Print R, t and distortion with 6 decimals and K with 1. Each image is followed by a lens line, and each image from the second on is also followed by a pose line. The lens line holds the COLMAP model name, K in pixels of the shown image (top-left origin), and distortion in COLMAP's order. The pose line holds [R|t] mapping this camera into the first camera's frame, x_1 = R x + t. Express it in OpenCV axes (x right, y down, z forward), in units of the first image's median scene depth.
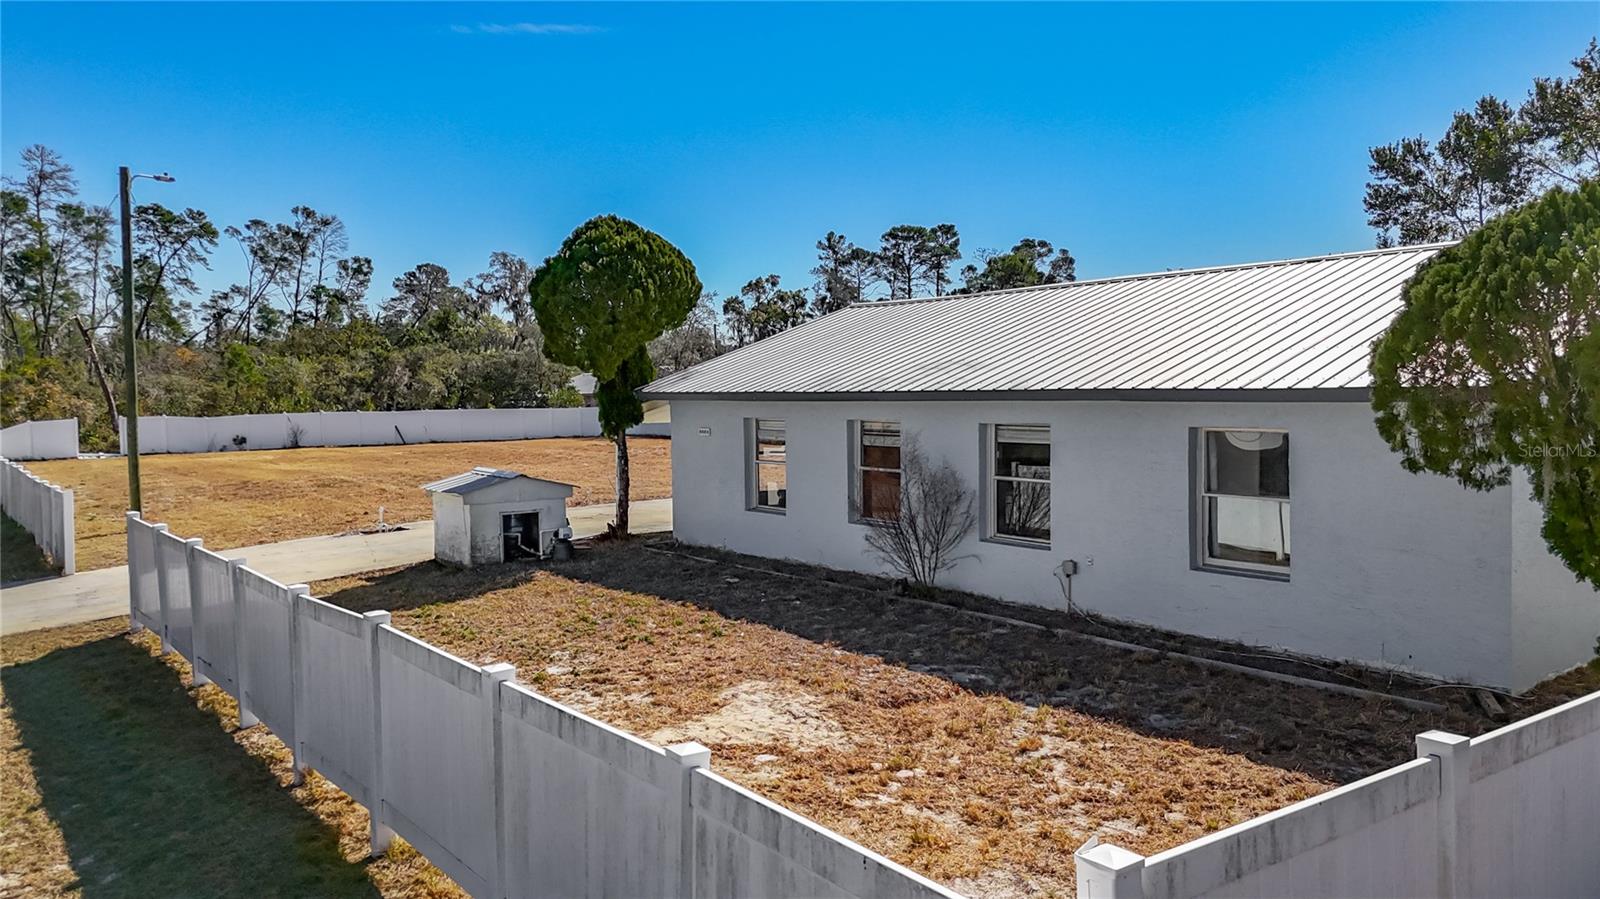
lens RADIAL K [[1219.0, 0, 808.8], [0, 1219.0, 420.1], [0, 0, 1]] dist [0.037632, -0.006664]
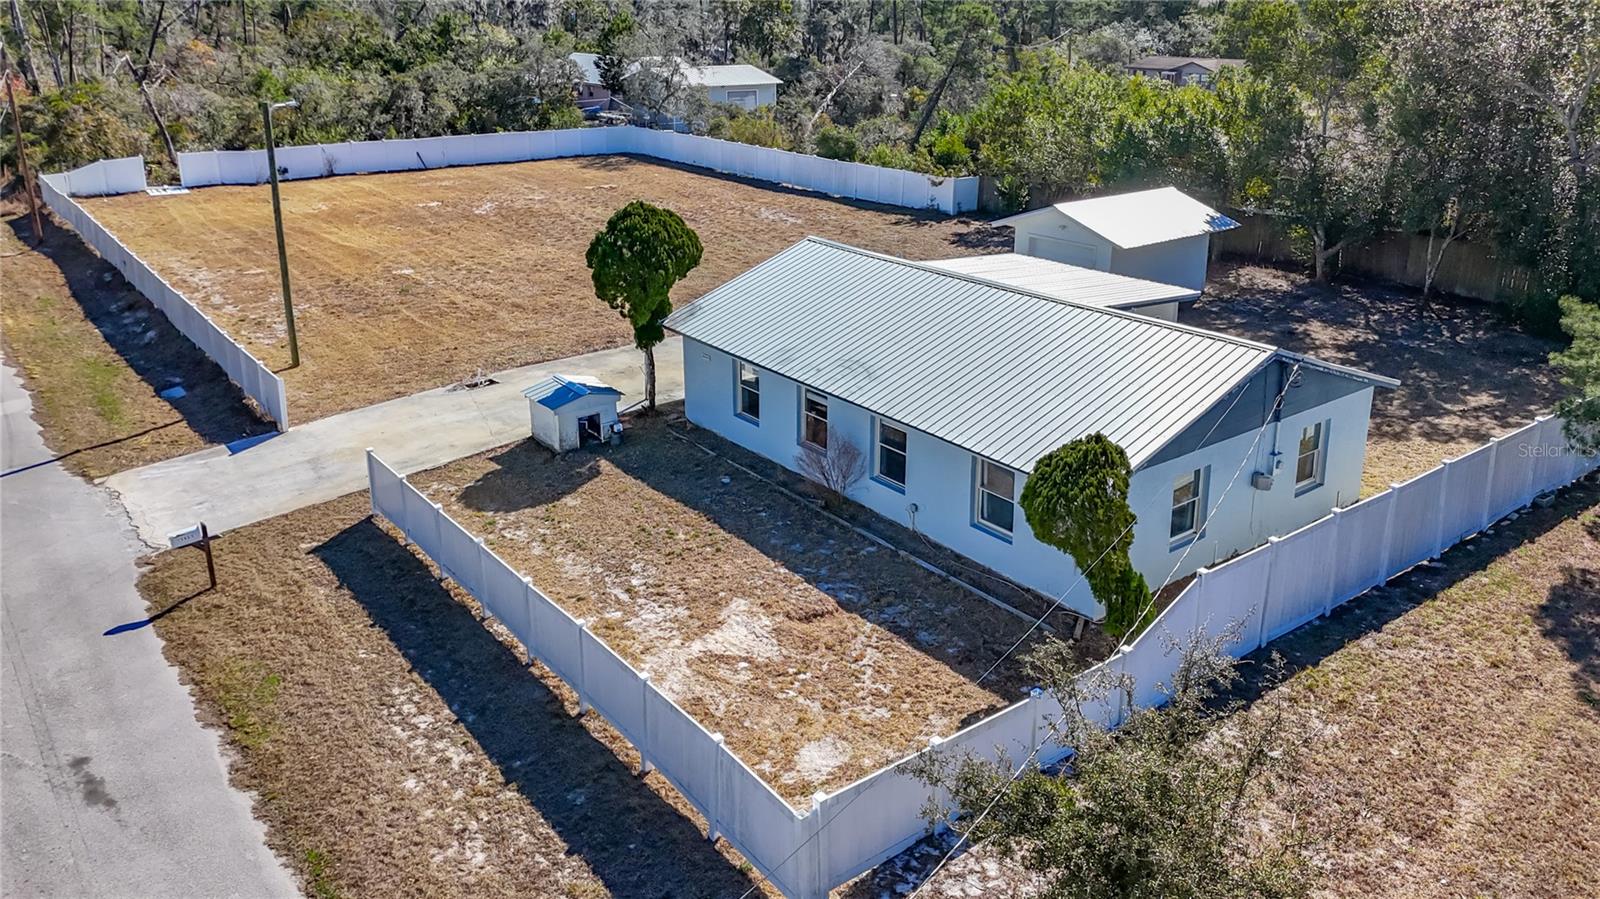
lens RADIAL K [[1227.4, 0, 825.7], [0, 1227.4, 349.8], [0, 0, 1]] dist [0.049124, -0.067694]
pose [[0.999656, 0.009767, 0.024340, 0.038873], [-0.015606, 0.967408, 0.252740, -0.591817], [-0.021078, -0.253033, 0.967228, -0.729305]]
